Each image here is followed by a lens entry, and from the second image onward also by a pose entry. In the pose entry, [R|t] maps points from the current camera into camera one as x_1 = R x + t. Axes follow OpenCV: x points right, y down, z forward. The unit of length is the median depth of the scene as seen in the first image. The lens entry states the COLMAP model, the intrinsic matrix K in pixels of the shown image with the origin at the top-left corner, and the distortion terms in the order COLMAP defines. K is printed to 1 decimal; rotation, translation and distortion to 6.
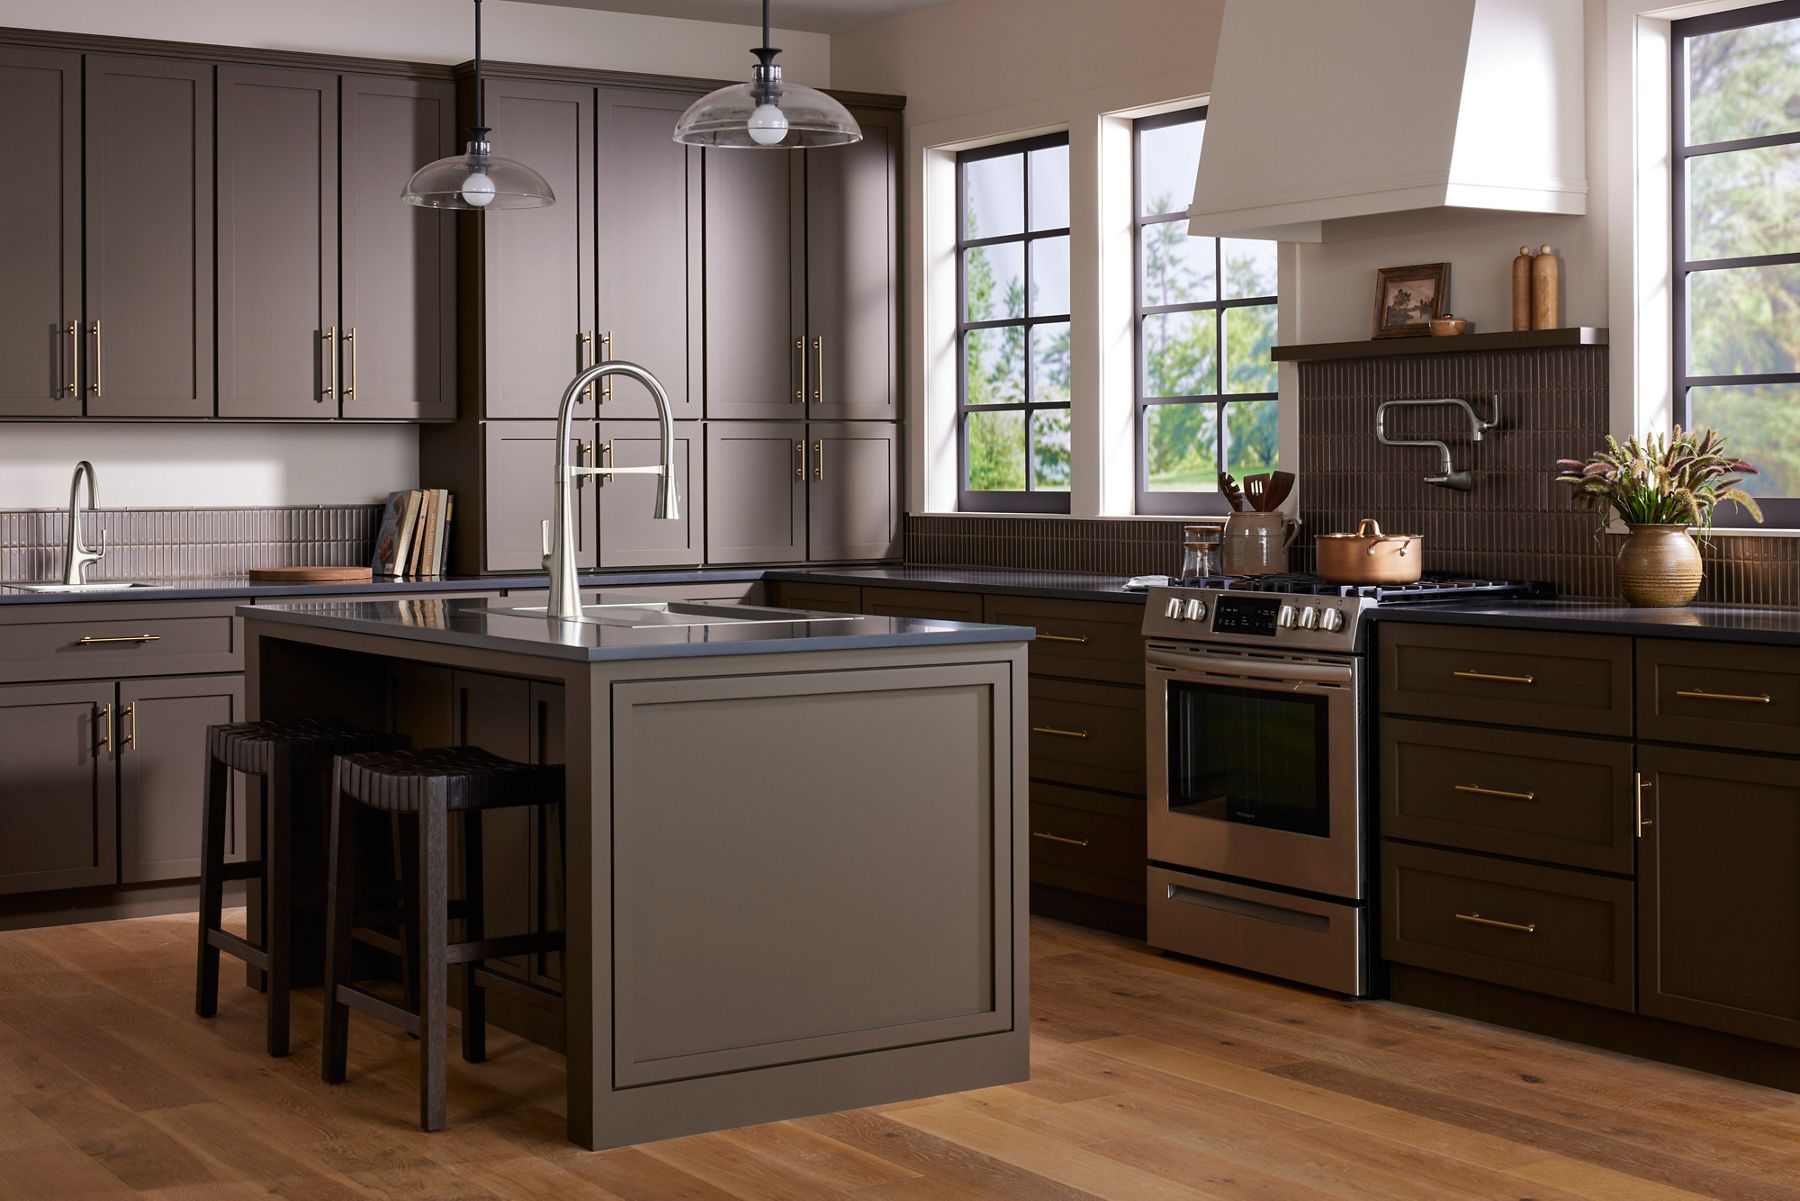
lens RADIAL K [[2610.5, 0, 900.0], [0, 2610.5, 600.5], [0, 0, 1]] dist [-0.136566, -0.027506]
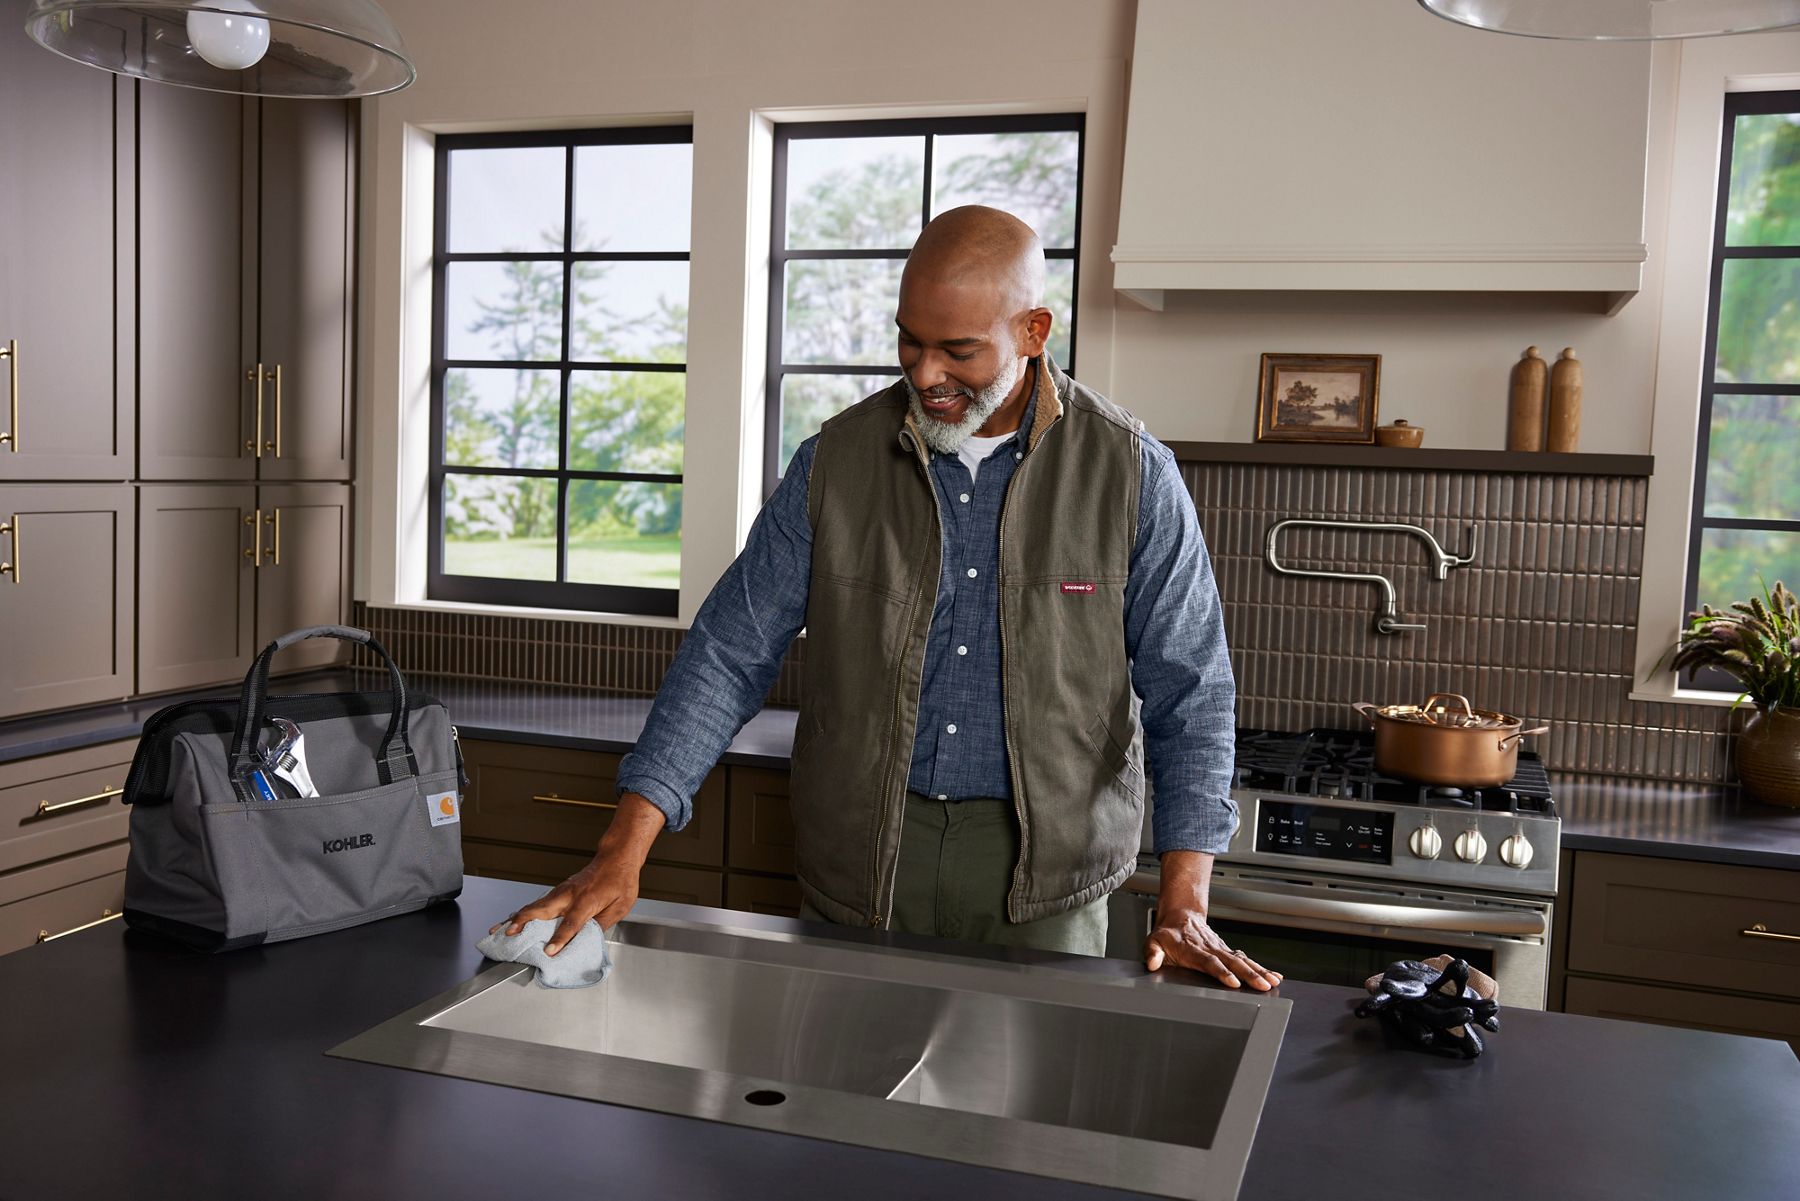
lens RADIAL K [[1653.1, 0, 900.0], [0, 1653.1, 600.5], [0, 0, 1]] dist [-0.067010, -0.003622]
pose [[0.772213, -0.017100, 0.635134, -0.187987], [-0.010981, 0.999129, 0.040251, -0.057498], [-0.635269, -0.038057, 0.771353, 0.551057]]
